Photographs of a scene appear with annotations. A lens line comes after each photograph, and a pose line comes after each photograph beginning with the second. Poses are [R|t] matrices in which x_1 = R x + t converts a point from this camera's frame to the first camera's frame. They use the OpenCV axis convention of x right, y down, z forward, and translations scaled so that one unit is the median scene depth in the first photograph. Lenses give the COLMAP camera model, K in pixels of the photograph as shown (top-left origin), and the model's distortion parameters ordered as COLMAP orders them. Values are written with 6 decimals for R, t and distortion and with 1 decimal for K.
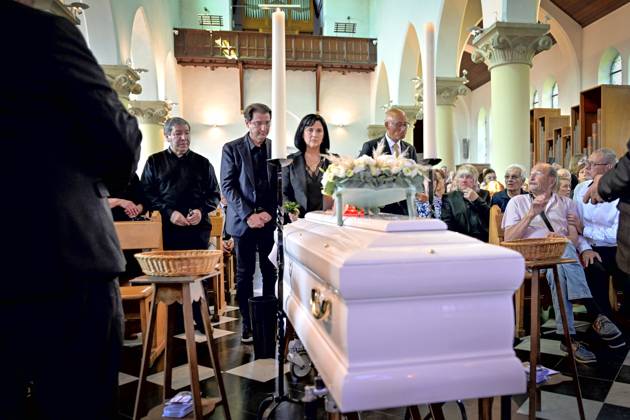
lens RADIAL K [[500.9, 0, 371.6], [0, 500.9, 210.3], [0, 0, 1]] dist [0.003882, 0.002536]
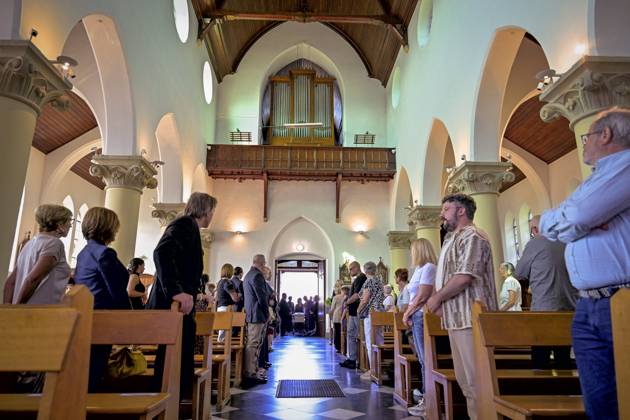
lens RADIAL K [[418.0, 0, 310.6], [0, 418.0, 208.2], [0, 0, 1]] dist [-0.000062, -0.000496]
pose [[0.986848, -0.018412, -0.160602, -0.026363], [-0.024044, 0.965724, -0.258456, 0.003027], [0.159856, 0.258918, 0.952579, 0.191869]]
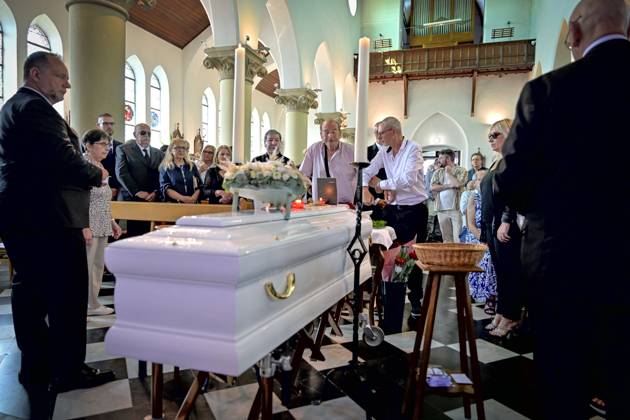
lens RADIAL K [[418.0, 0, 310.6], [0, 418.0, 208.2], [0, 0, 1]] dist [-0.000062, -0.000496]
pose [[0.864760, 0.056506, -0.498996, 0.060363], [-0.044710, 0.998367, 0.035571, -0.003687], [0.500191, -0.008450, 0.865874, 0.018344]]
